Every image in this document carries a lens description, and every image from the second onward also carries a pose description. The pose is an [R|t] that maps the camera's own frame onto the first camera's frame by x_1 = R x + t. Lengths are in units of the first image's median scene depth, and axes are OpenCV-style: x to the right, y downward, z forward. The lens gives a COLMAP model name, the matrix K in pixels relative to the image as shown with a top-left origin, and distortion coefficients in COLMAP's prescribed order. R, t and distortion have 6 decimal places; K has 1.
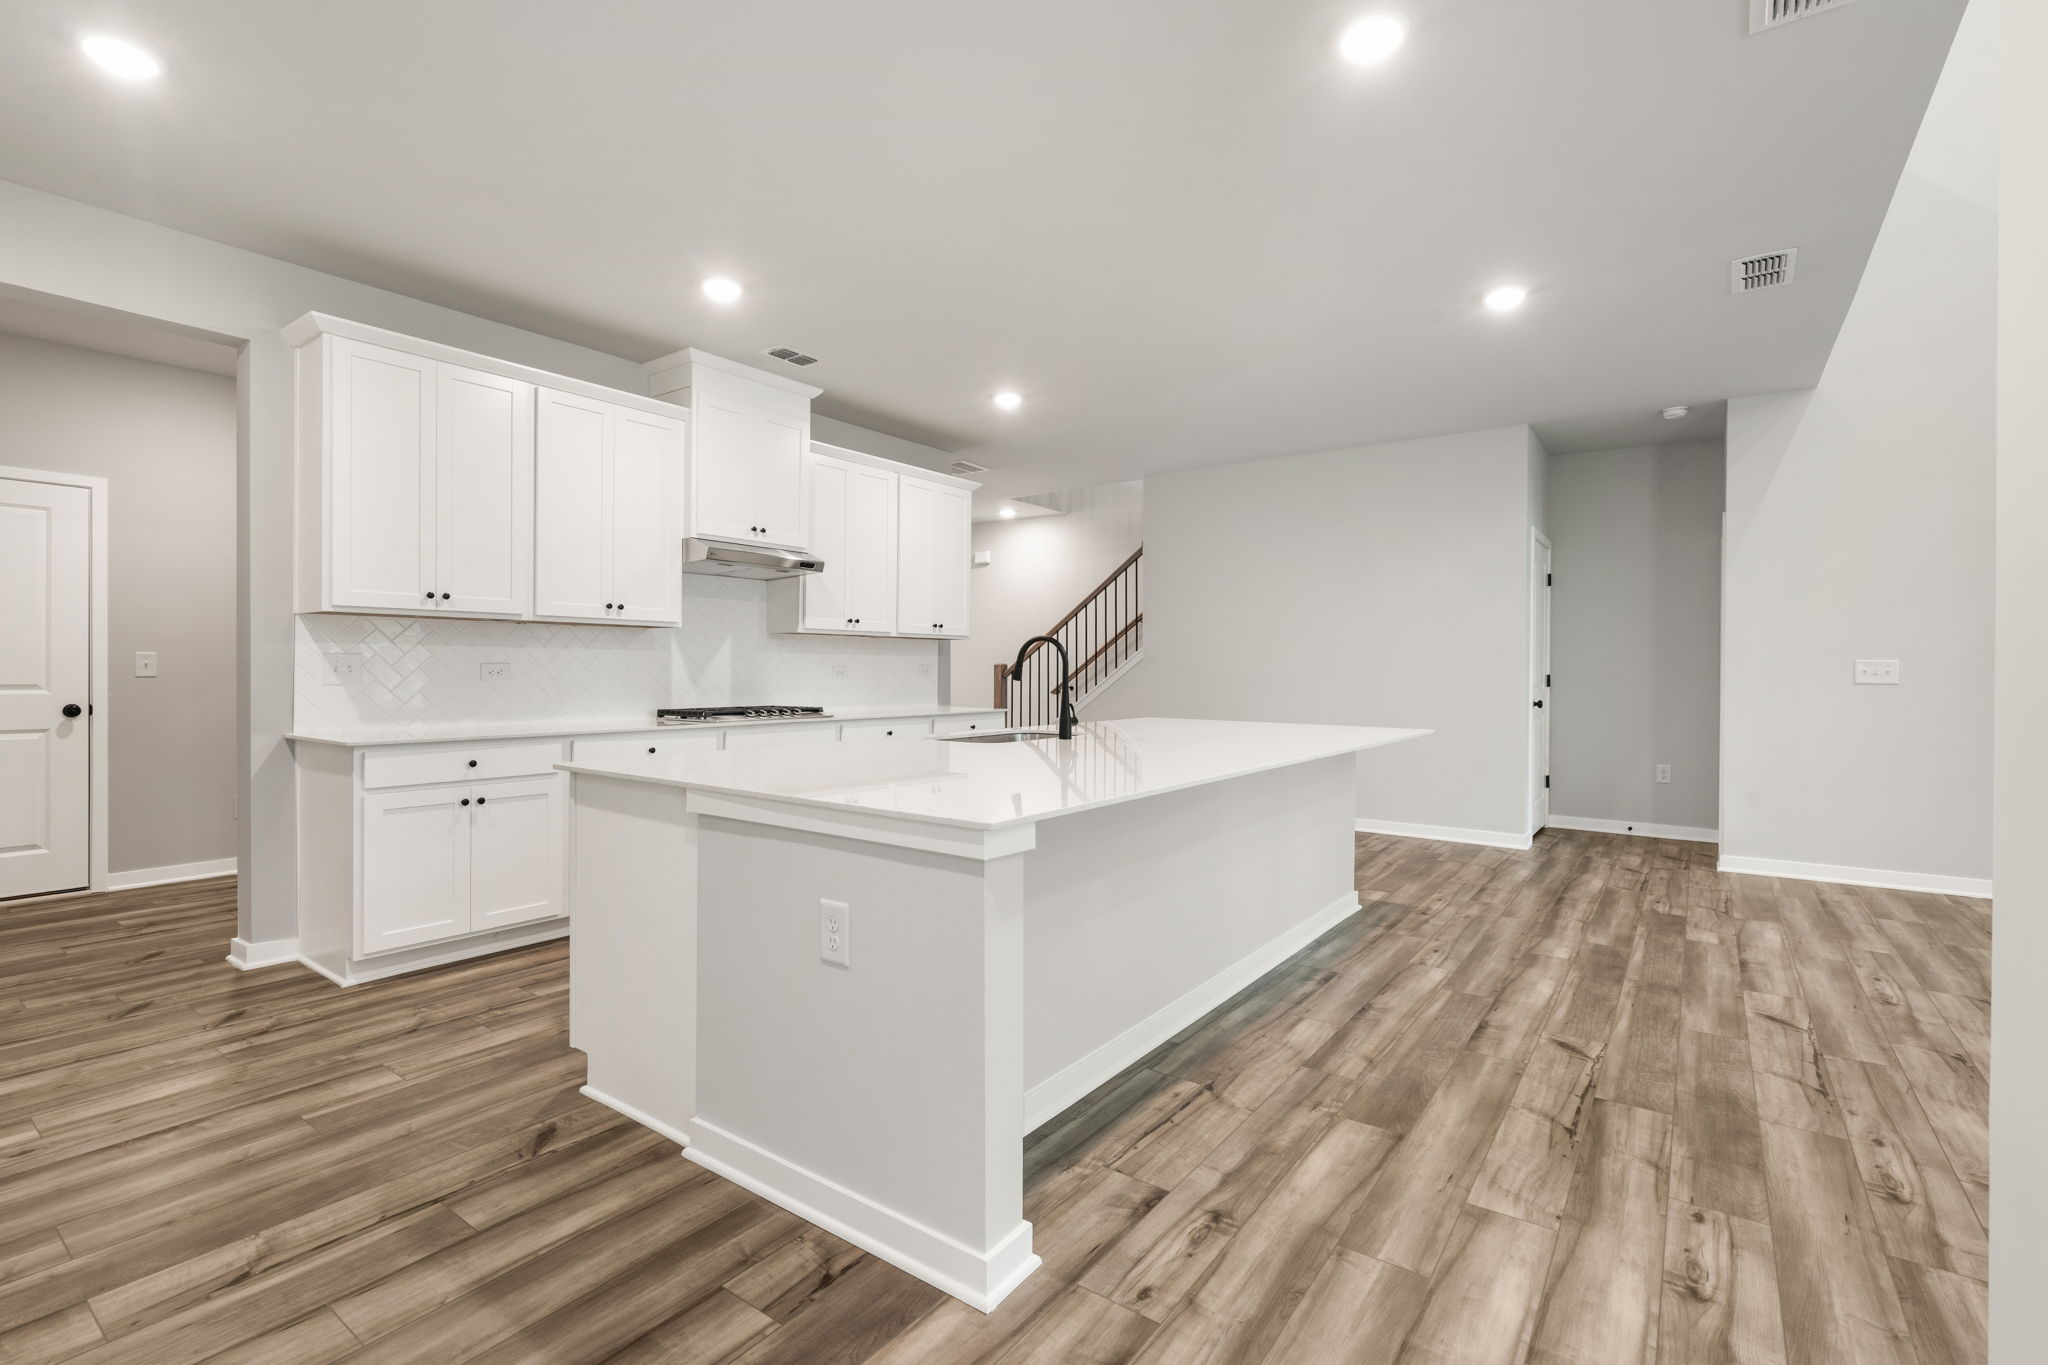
lens RADIAL K [[928.9, 0, 1033.6], [0, 928.9, 673.5], [0, 0, 1]] dist [0.001975, -0.000232]
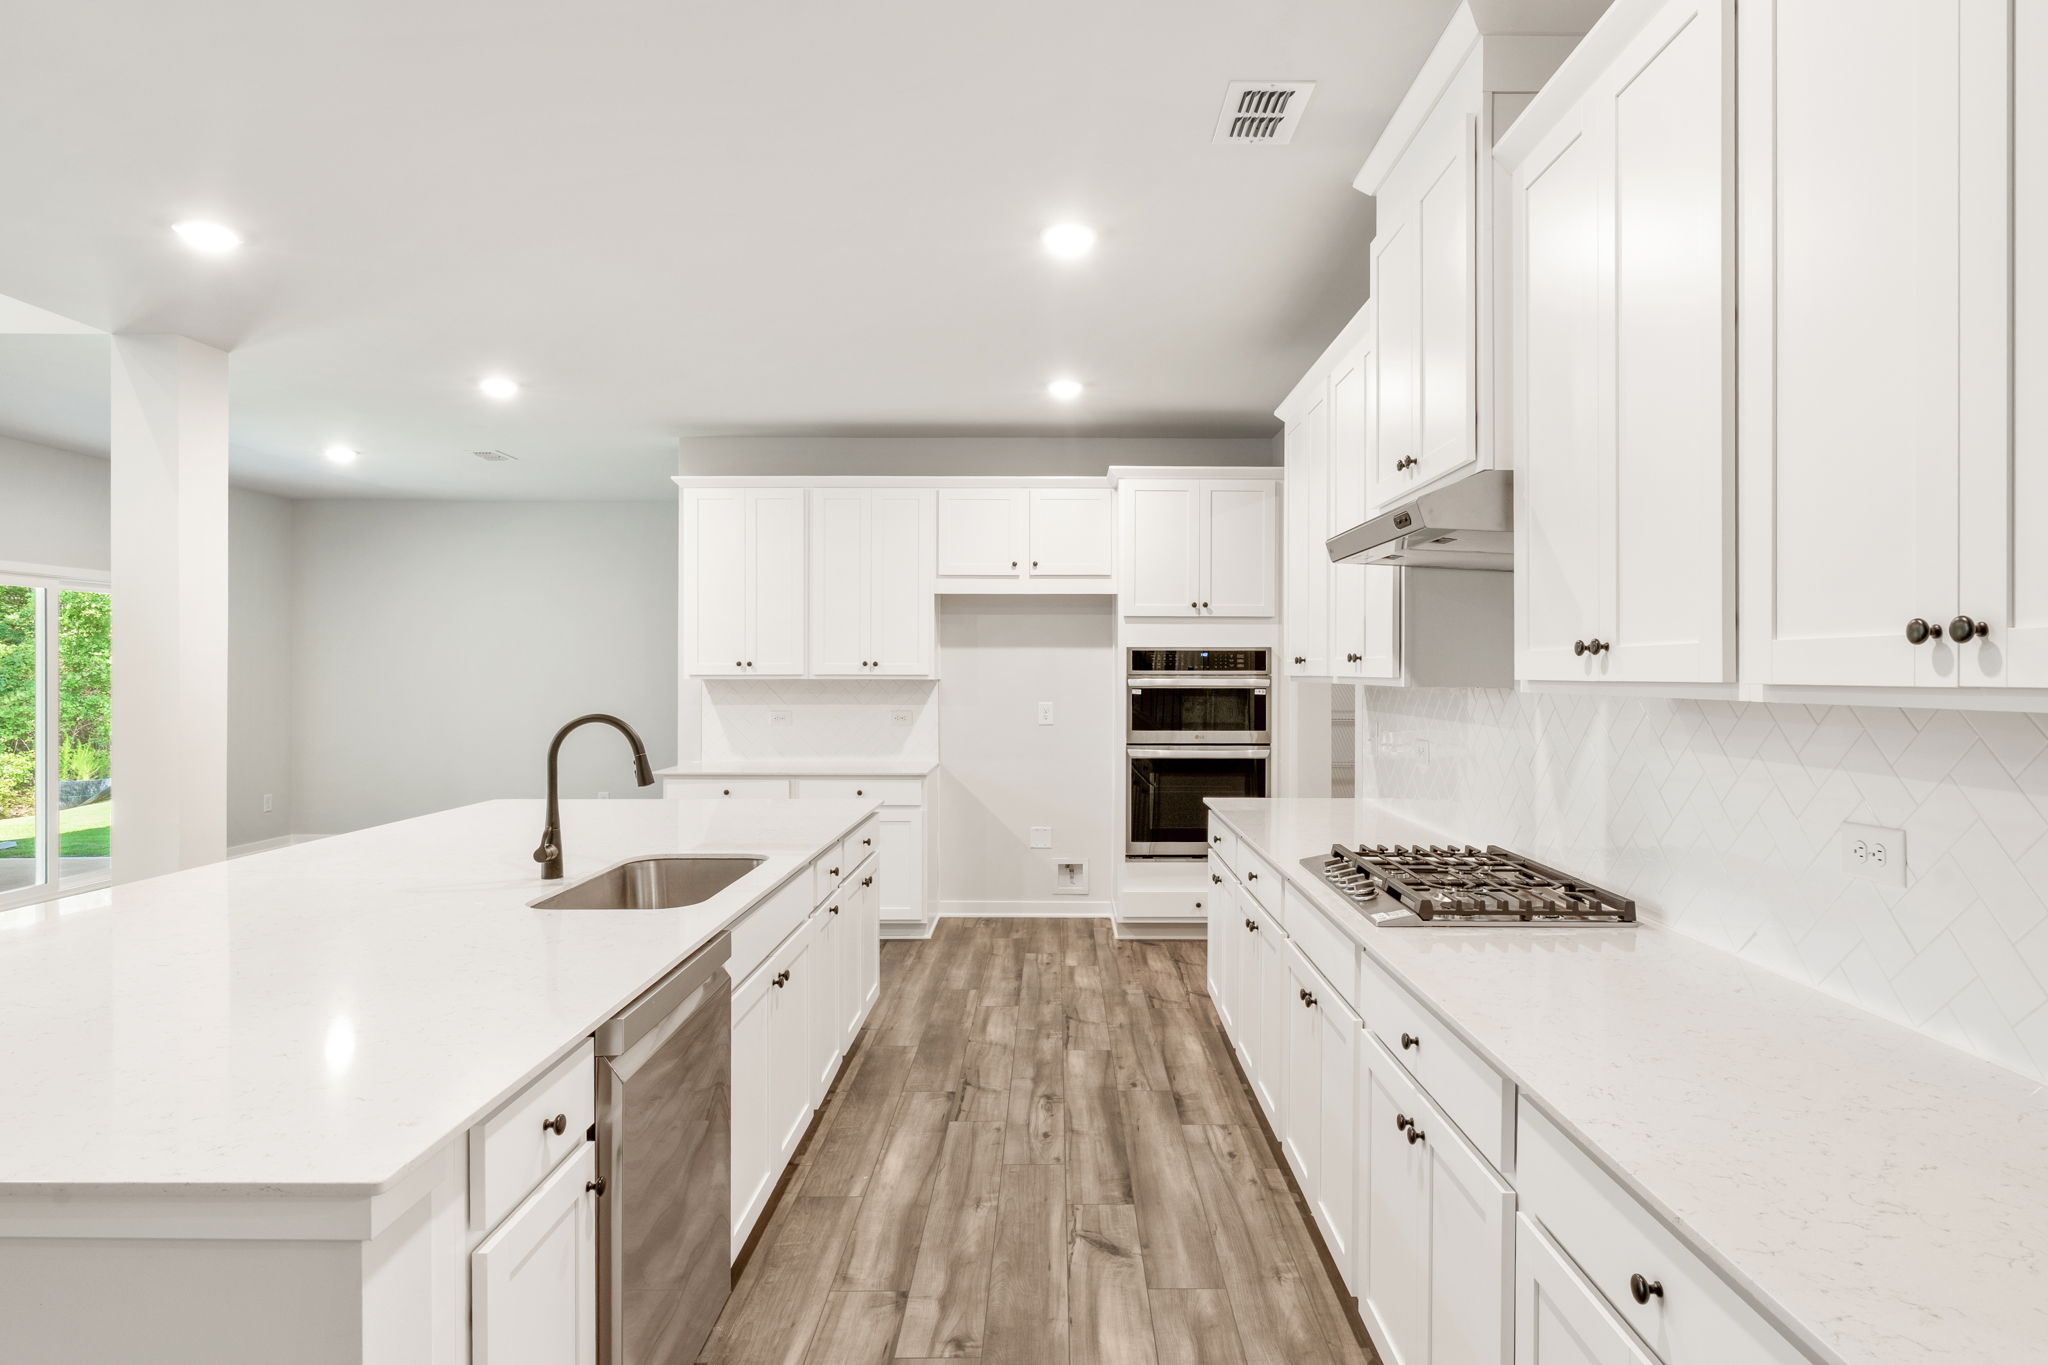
lens RADIAL K [[1124.6, 0, 1065.1], [0, 1124.6, 672.0], [0, 0, 1]] dist [-0.028579, 0.000682]
pose [[-0.809040, -0.003536, -0.587743, 0.254915], [-0.005597, 0.999983, 0.001688, -0.097464], [0.587727, 0.004656, -0.809046, 2.339827]]
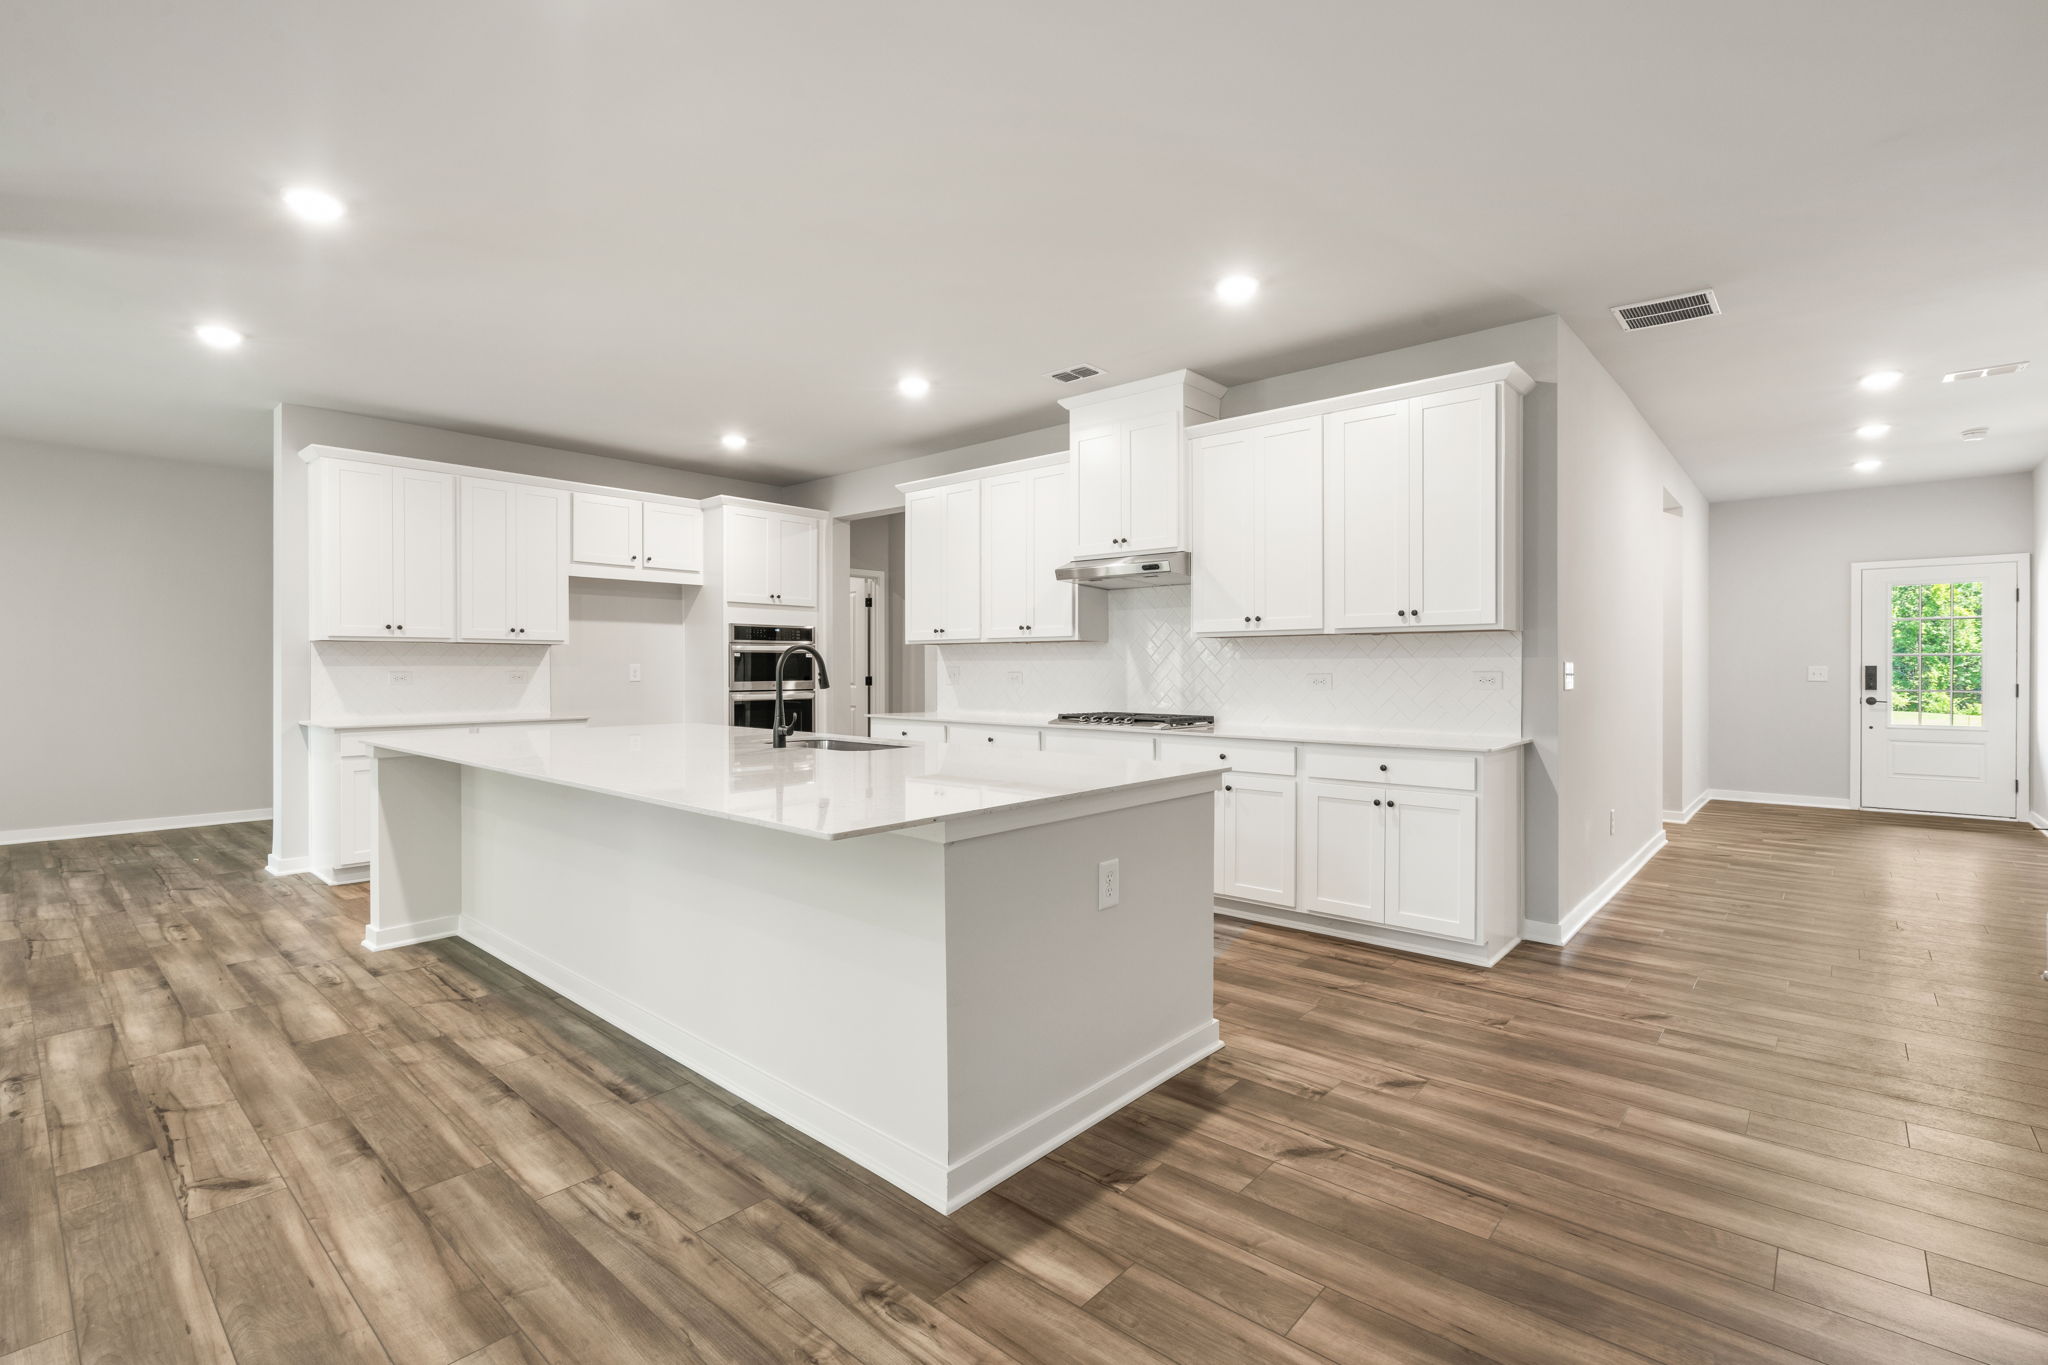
lens RADIAL K [[928.9, 0, 1031.7], [0, 928.9, 674.1], [0, 0, 1]] dist [0.001975, -0.000232]
pose [[-0.101120, 0.003007, -0.994870, 1.294700], [-0.003810, 0.999987, 0.003410, -0.018483], [0.994867, 0.004136, -0.101107, 1.766620]]
